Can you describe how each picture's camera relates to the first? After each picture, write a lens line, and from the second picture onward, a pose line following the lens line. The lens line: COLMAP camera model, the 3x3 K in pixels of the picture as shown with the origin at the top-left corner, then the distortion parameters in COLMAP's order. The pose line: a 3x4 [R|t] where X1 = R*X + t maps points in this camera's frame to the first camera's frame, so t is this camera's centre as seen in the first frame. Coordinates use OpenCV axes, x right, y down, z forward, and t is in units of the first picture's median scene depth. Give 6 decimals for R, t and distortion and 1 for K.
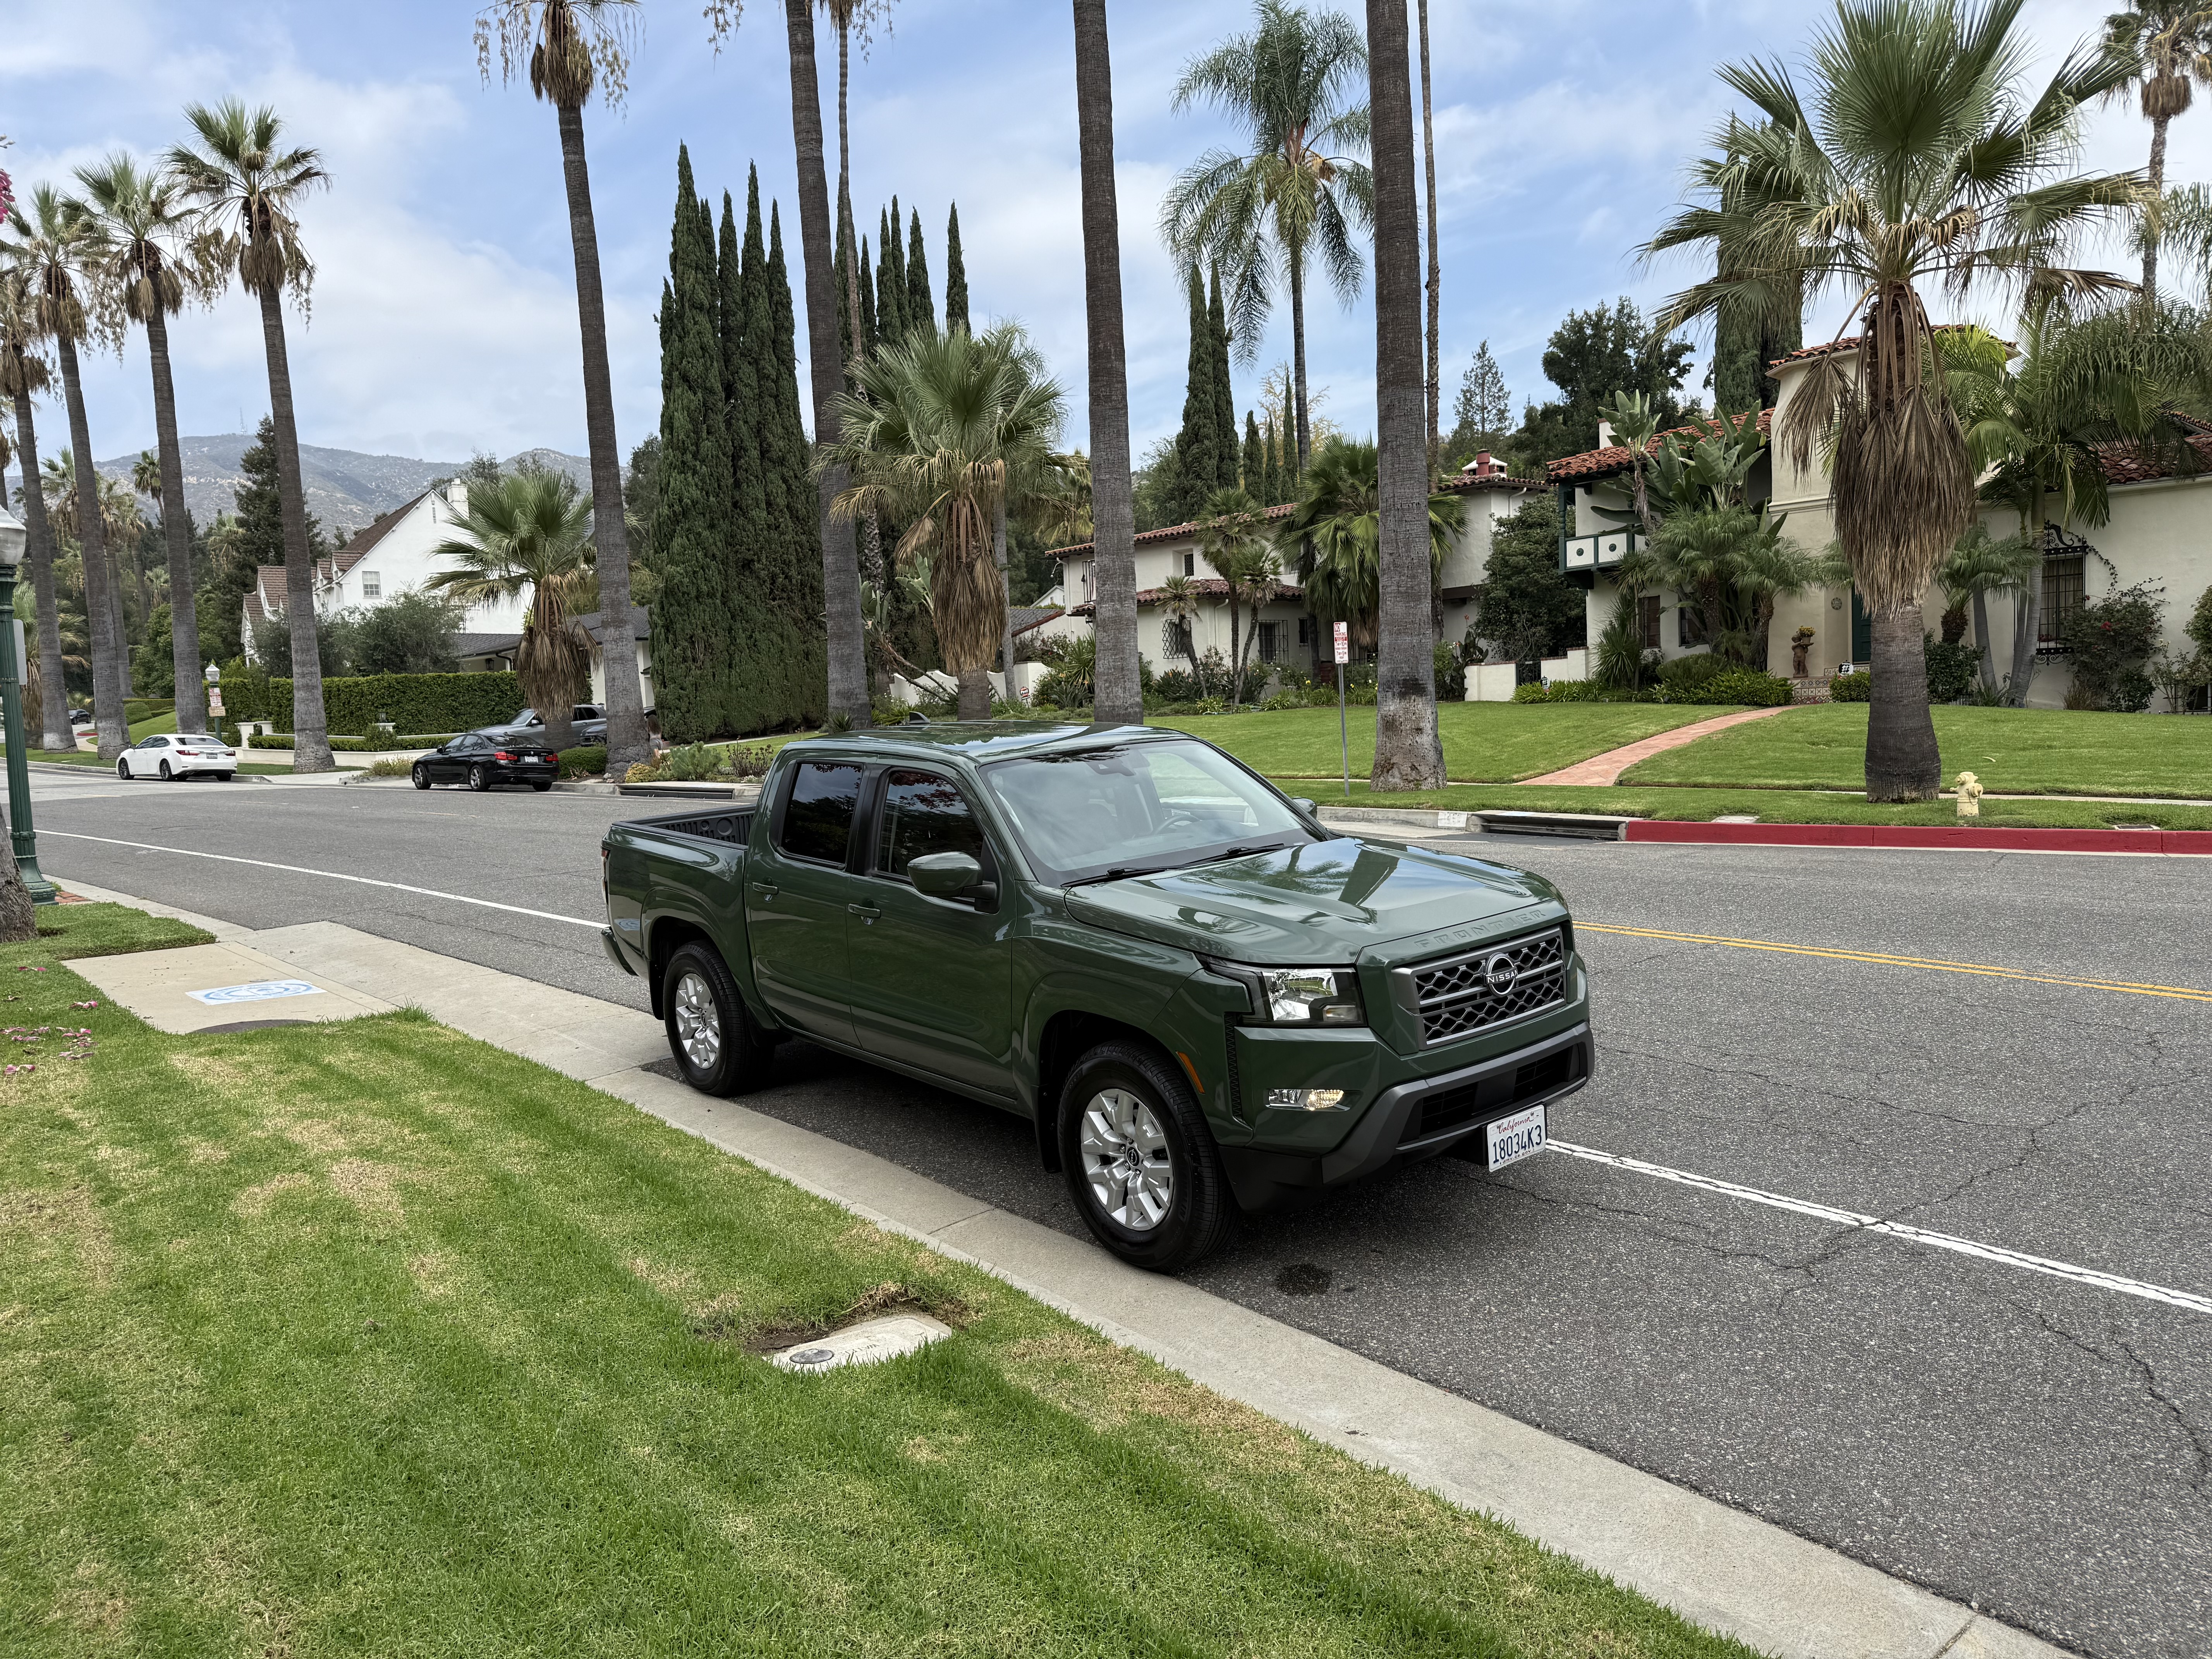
lens RADIAL K [[1562.9, 0, 1097.3], [0, 1562.9, 825.5], [0, 0, 1]] dist [-0.004078, -0.001021]
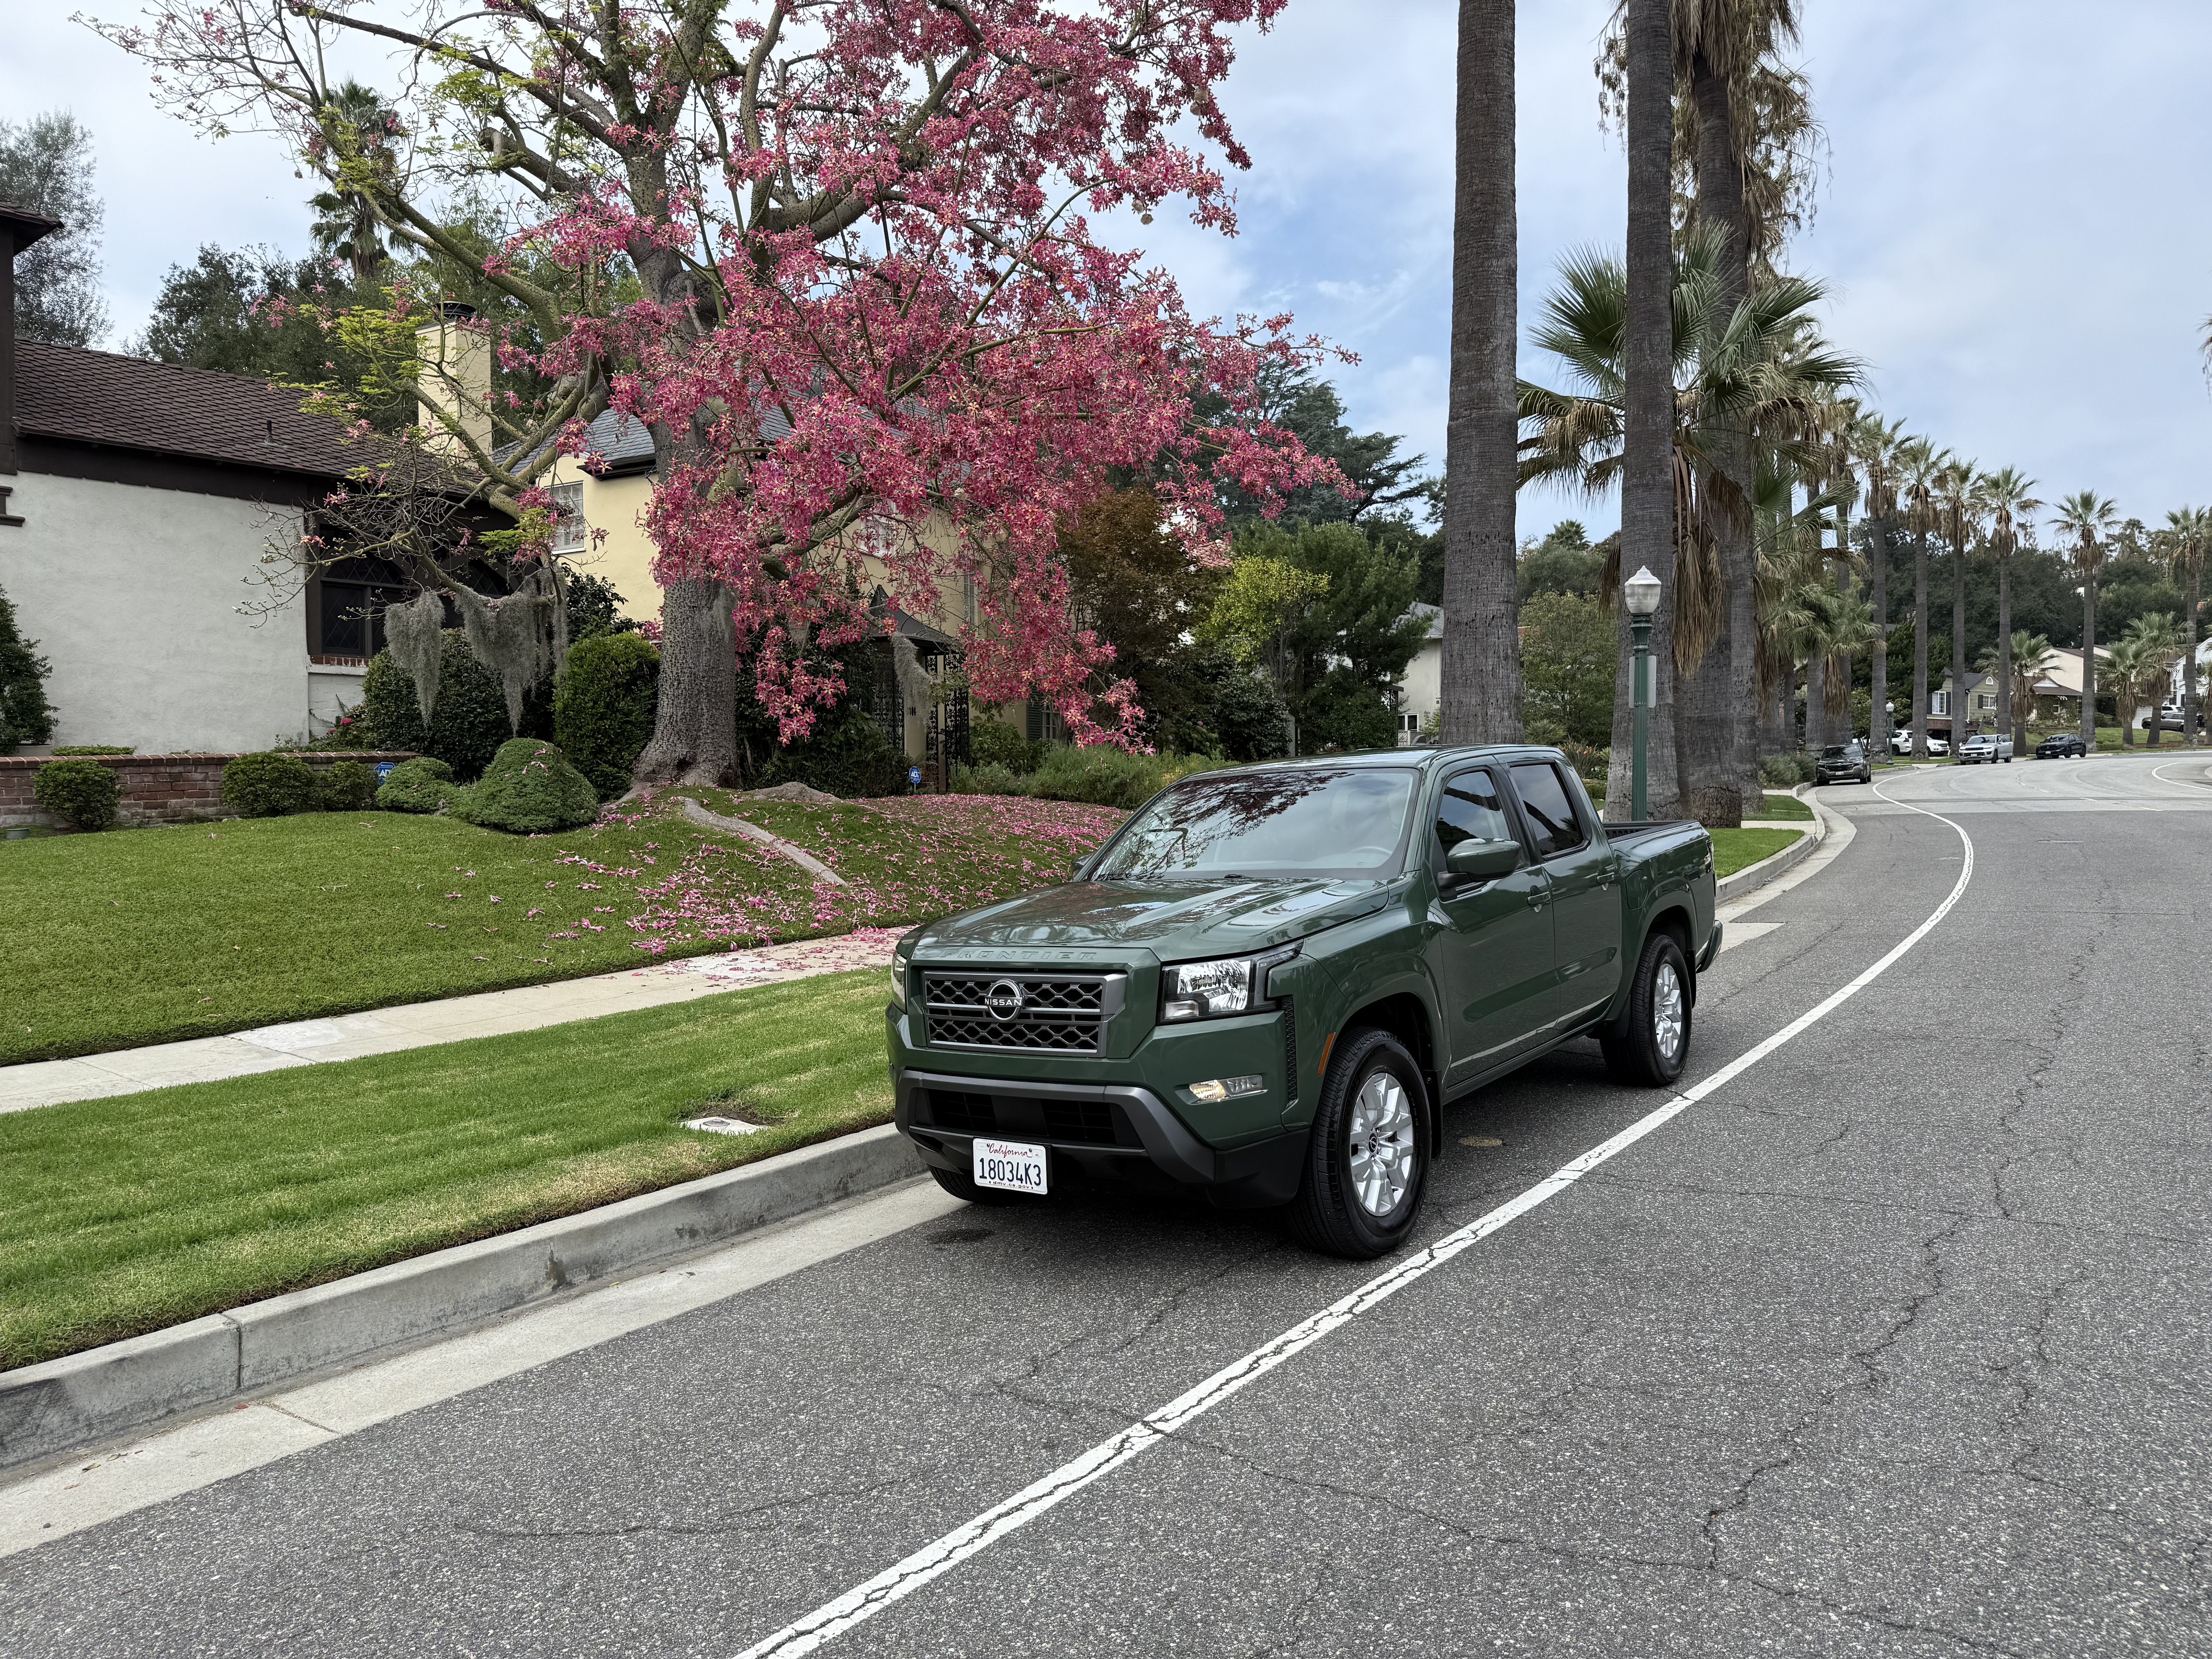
lens RADIAL K [[1562.9, 0, 1097.3], [0, 1562.9, 825.5], [0, 0, 1]] dist [-0.004078, -0.001021]
pose [[0.249146, 0.071739, -0.965805, 0.263257], [-0.065919, 0.996196, 0.056991, -0.016821], [0.966220, 0.049466, 0.252927, 0.168690]]
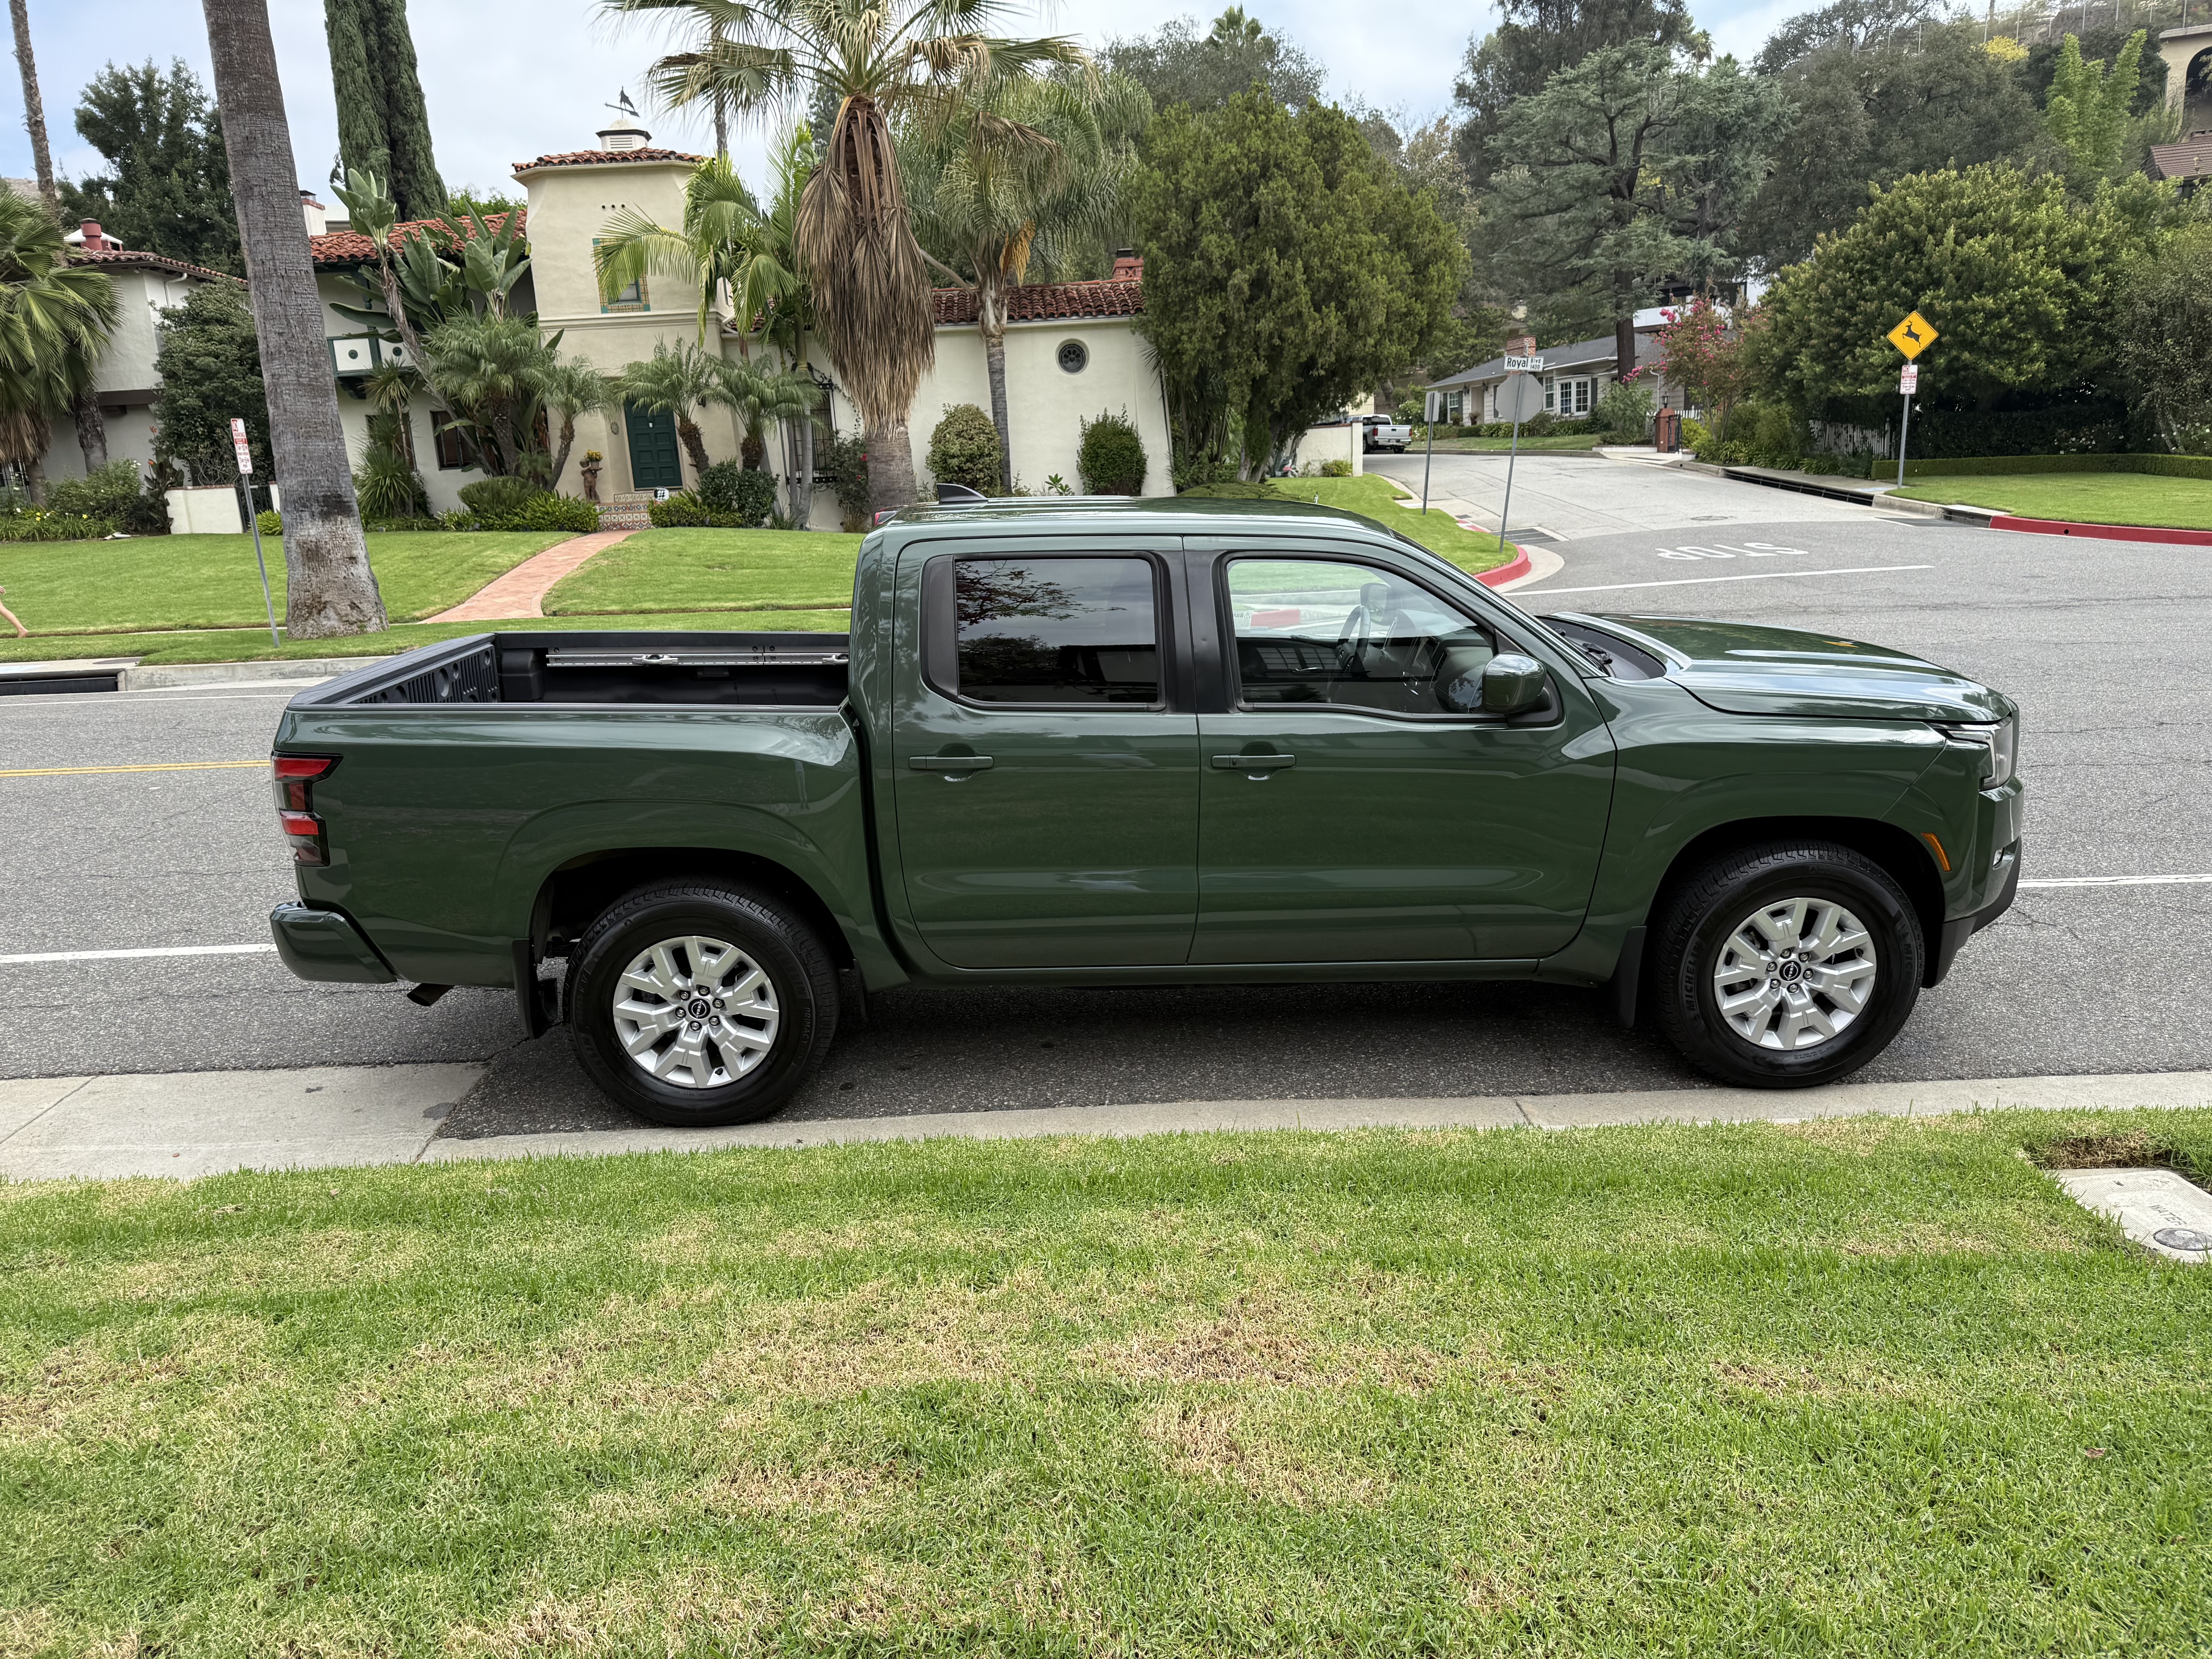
lens RADIAL K [[1555.7, 0, 1184.3], [0, 1555.7, 831.3], [0, 0, 1]] dist [-0.011709, -0.009043]
pose [[0.600281, -0.158727, 0.783880, -0.188159], [0.075494, 0.986978, 0.142040, -0.003071], [-0.796218, -0.026086, 0.604447, 0.164622]]
